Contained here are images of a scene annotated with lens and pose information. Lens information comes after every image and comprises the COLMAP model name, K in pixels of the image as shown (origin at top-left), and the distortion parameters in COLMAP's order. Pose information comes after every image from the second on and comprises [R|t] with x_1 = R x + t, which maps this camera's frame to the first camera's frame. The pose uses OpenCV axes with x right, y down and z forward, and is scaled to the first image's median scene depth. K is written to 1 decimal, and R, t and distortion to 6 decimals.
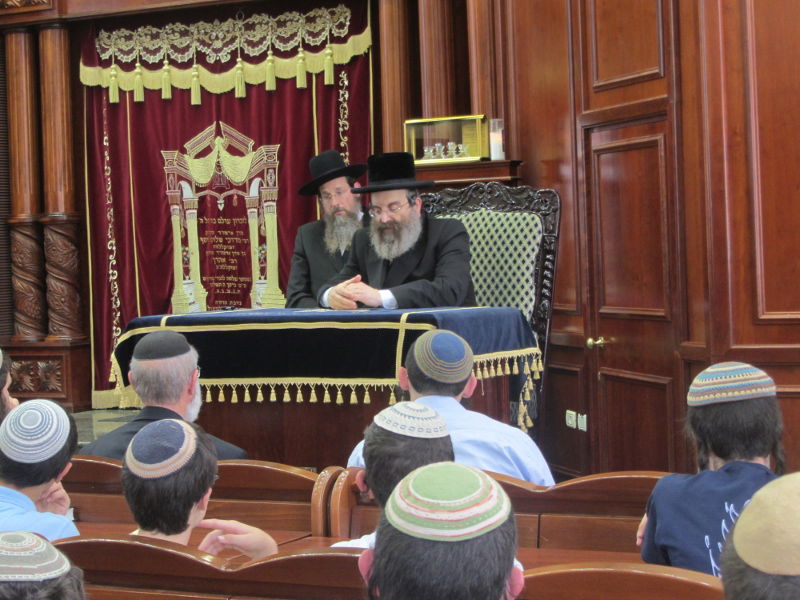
lens RADIAL K [[1951.2, 0, 361.5], [0, 1951.2, 300.2], [0, 0, 1]] dist [-0.141699, -0.086602]
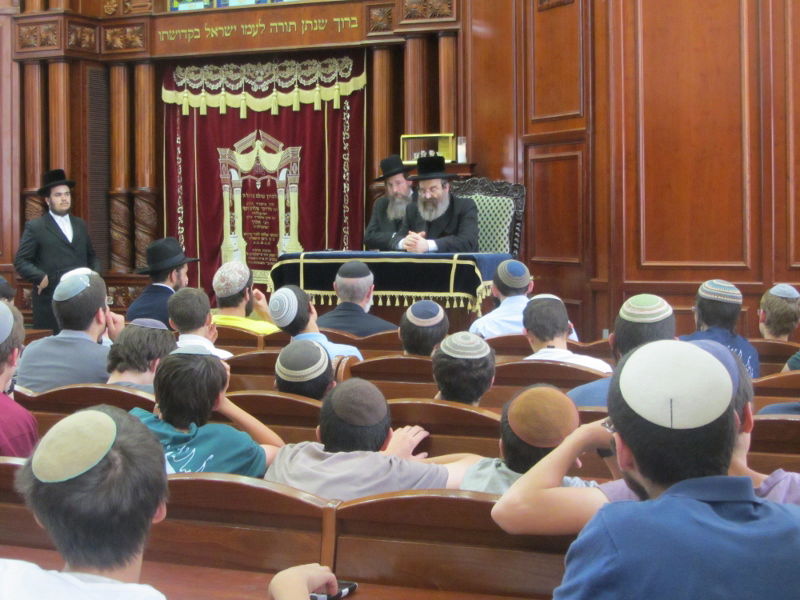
lens RADIAL K [[1480.0, 0, 400.0], [0, 1480.0, 300.0], [0, 0, 1]] dist [-0.227369, 0.056462]
pose [[0.993004, 0.022337, 0.115952, -0.097750], [-0.025410, 0.999362, 0.025089, 0.008623], [-0.115318, -0.027860, 0.992938, -0.153955]]
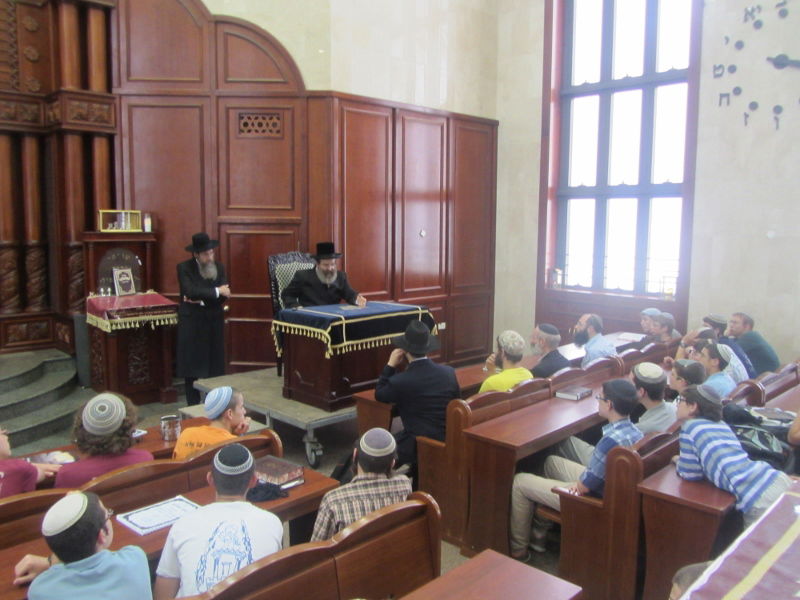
lens RADIAL K [[672.3, 0, 400.0], [0, 672.3, 300.0], [0, 0, 1]] dist [-0.031606, 0.006964]
pose [[0.252869, -0.076850, 0.964443, -0.515709], [0.003374, 0.996904, 0.078552, -0.044655], [-0.967495, -0.016609, 0.252346, 0.435676]]
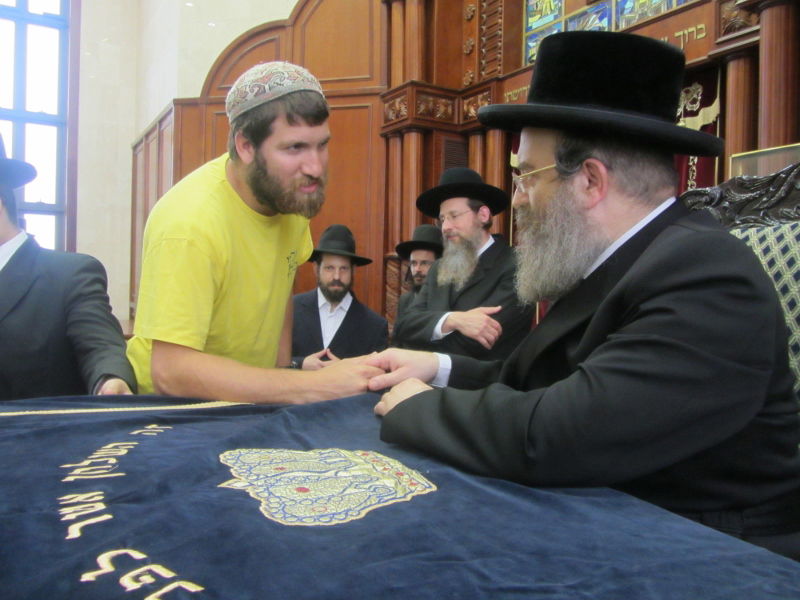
lens RADIAL K [[672.3, 0, 400.0], [0, 672.3, 300.0], [0, 0, 1]] dist [-0.031606, 0.006964]
pose [[0.874977, 0.065489, -0.479714, 0.035855], [-0.064238, 0.997753, 0.019043, -0.015447], [0.479883, 0.014154, 0.877218, 0.554687]]
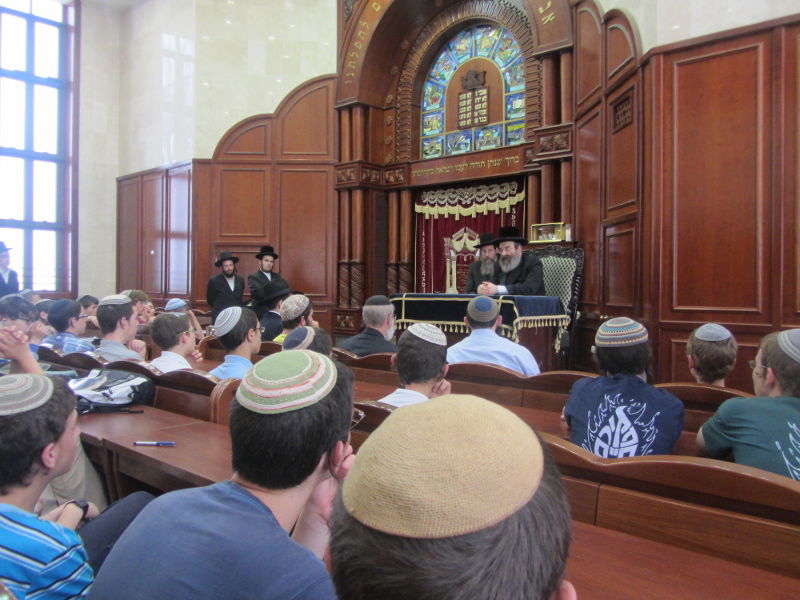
lens RADIAL K [[672.3, 0, 400.0], [0, 672.3, 300.0], [0, 0, 1]] dist [-0.031606, 0.006964]
pose [[0.974444, 0.048074, -0.219424, 0.044005], [-0.049289, 0.998785, -0.000062, 0.009810], [0.219155, 0.010876, 0.975630, 0.117032]]
